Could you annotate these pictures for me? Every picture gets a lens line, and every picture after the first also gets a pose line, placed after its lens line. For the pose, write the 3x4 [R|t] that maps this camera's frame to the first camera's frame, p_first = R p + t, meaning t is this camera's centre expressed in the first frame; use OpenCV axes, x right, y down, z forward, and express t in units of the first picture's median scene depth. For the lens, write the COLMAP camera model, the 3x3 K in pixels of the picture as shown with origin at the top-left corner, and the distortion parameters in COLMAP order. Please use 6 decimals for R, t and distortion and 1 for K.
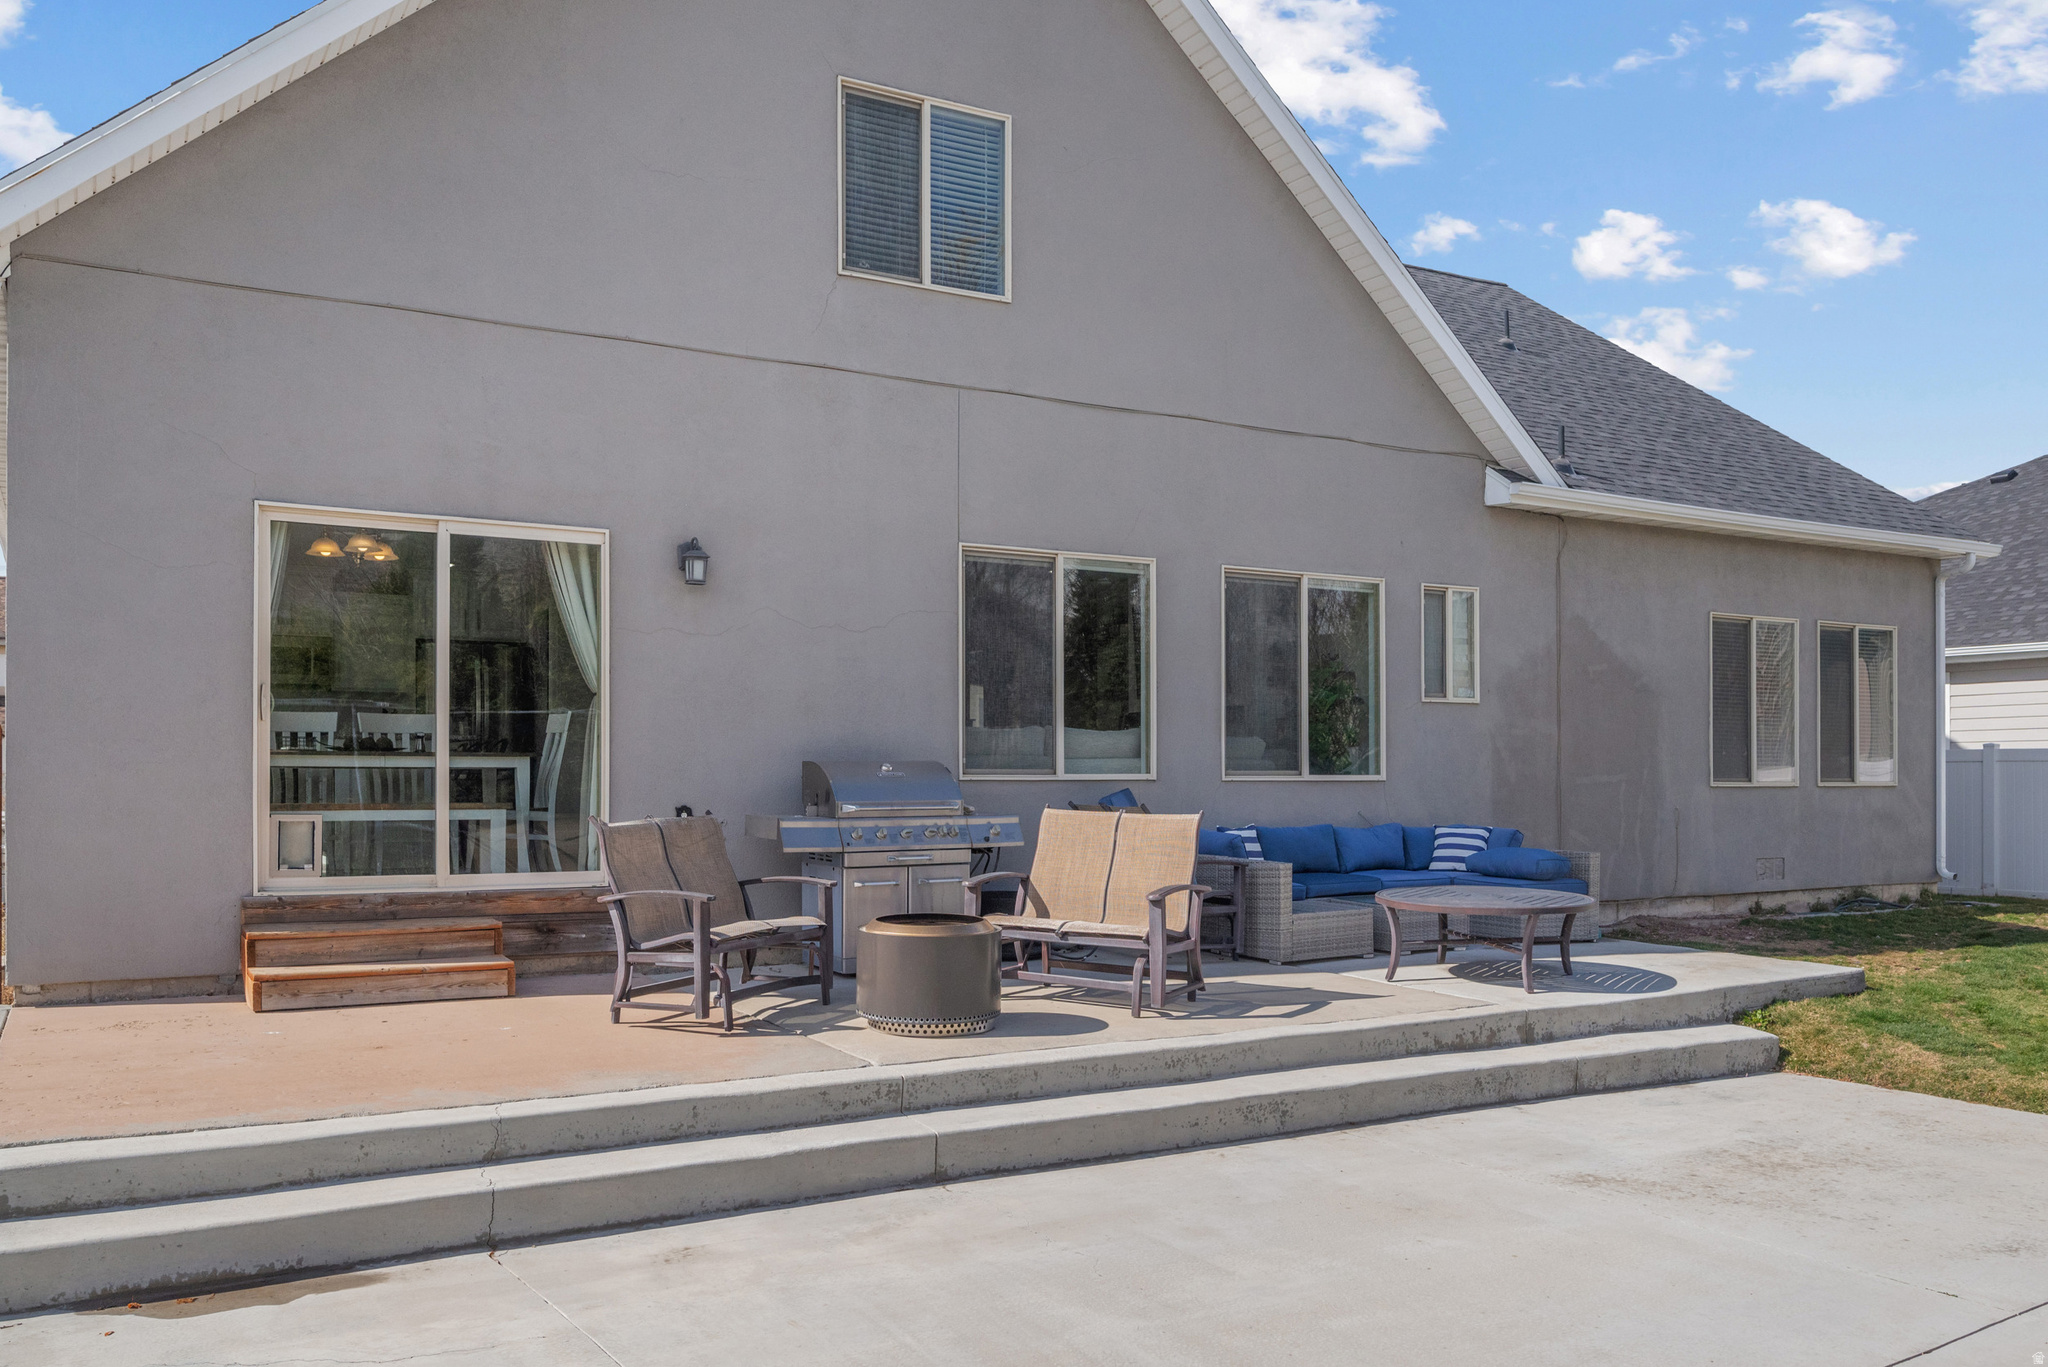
lens RADIAL K [[1607.6, 0, 1018.9], [0, 1607.6, 612.9], [0, 0, 1]] dist [0.000865, 0.000871]
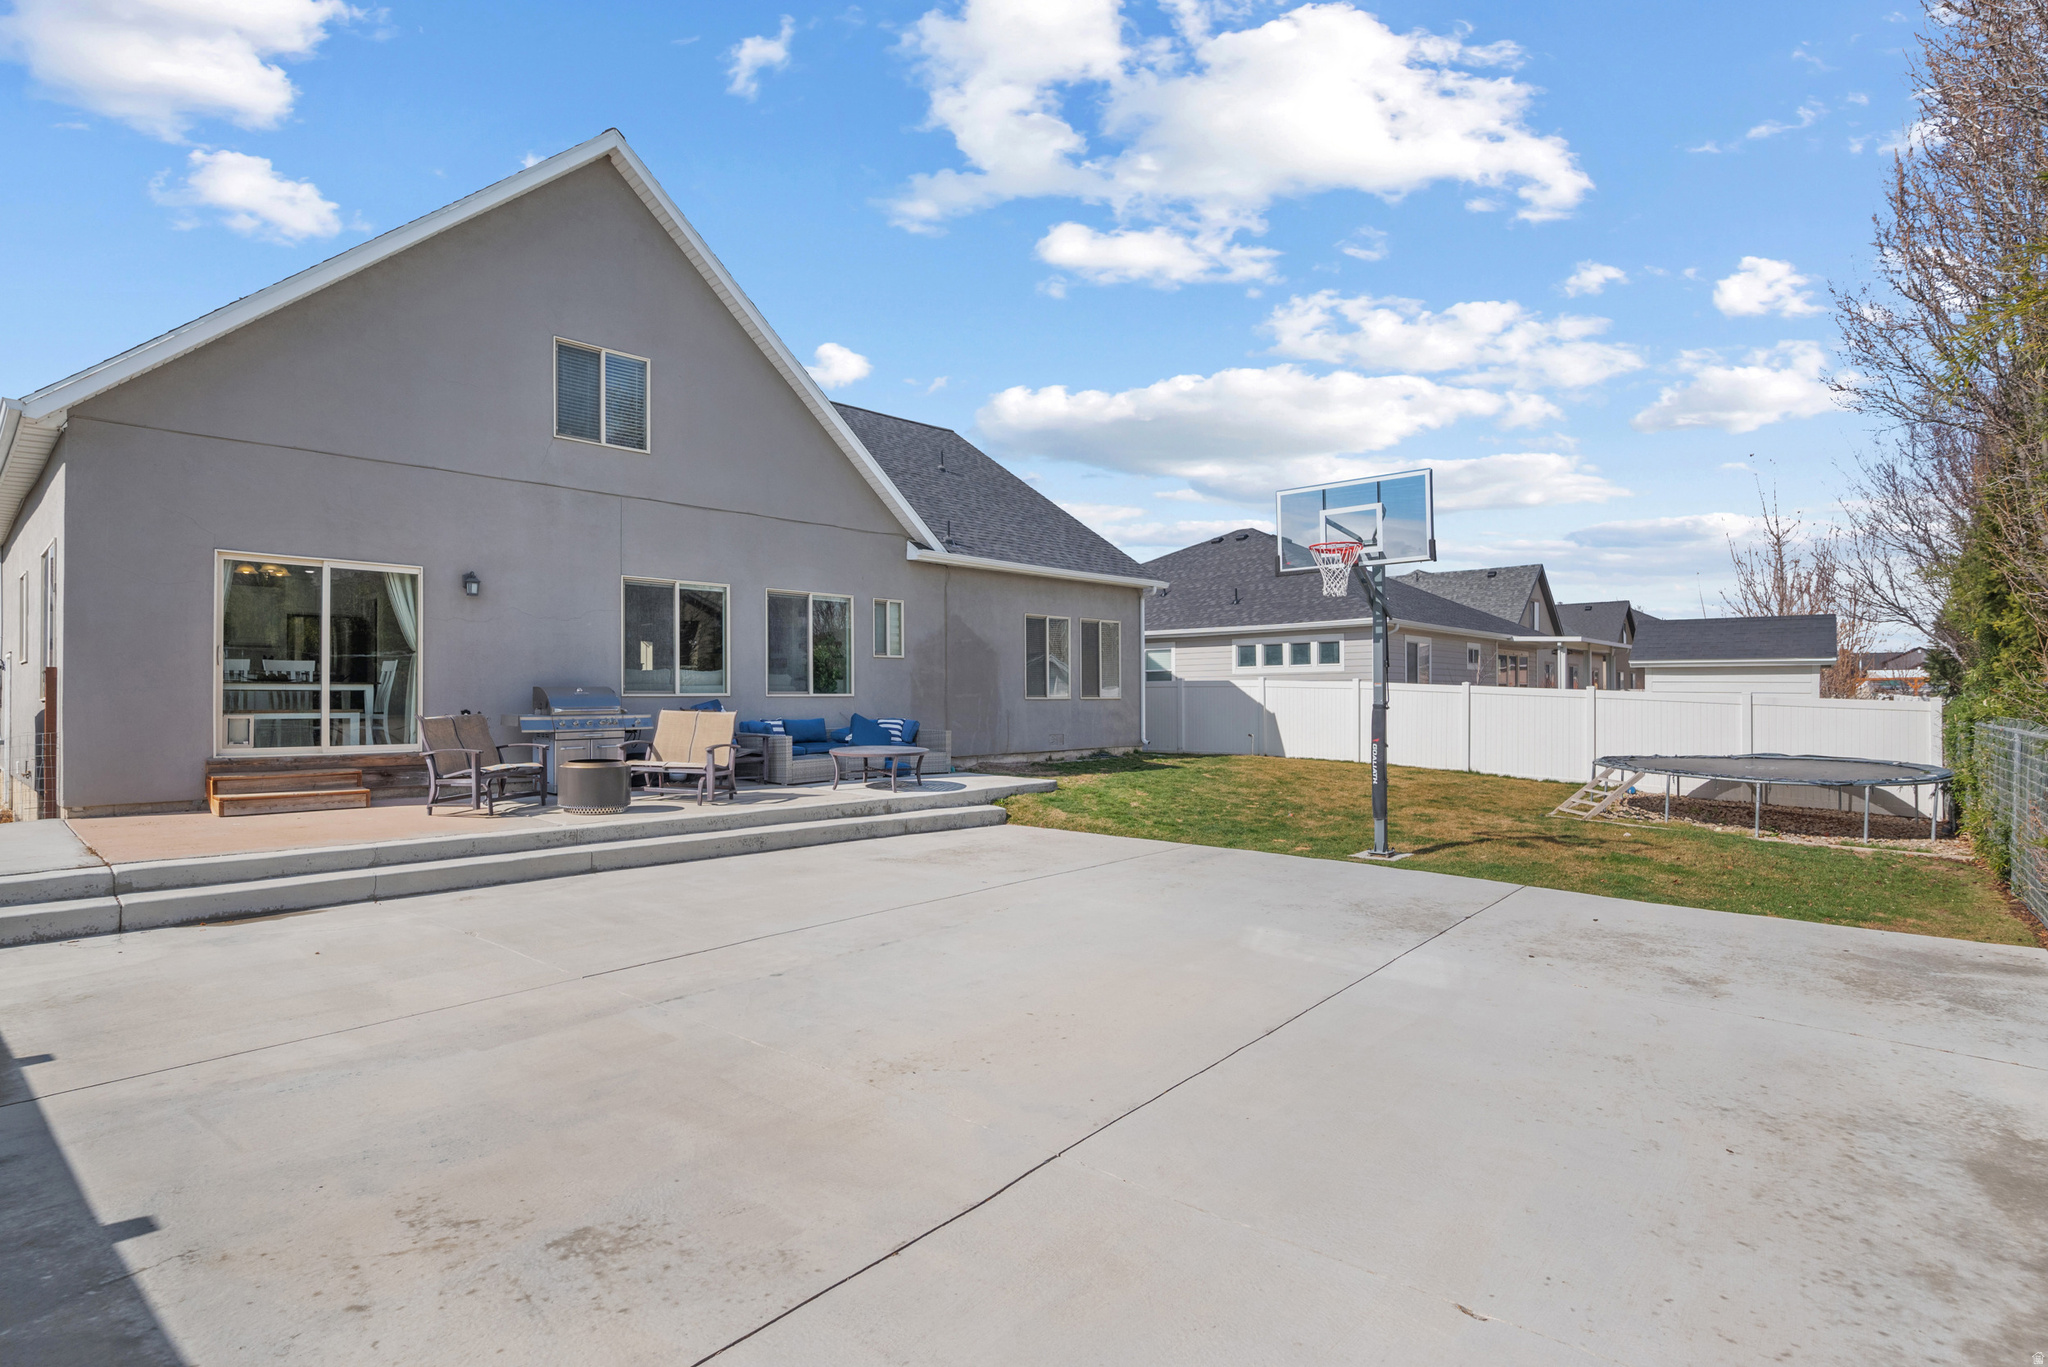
lens RADIAL K [[1055.3, 0, 1021.0], [0, 1055.3, 644.2], [0, 0, 1]] dist [-0.001745, -0.000864]
pose [[0.959550, 0.011061, 0.281322, 0.074271], [-0.025386, 0.998557, 0.047324, -0.035617], [-0.280393, -0.052552, 0.958446, -0.397294]]
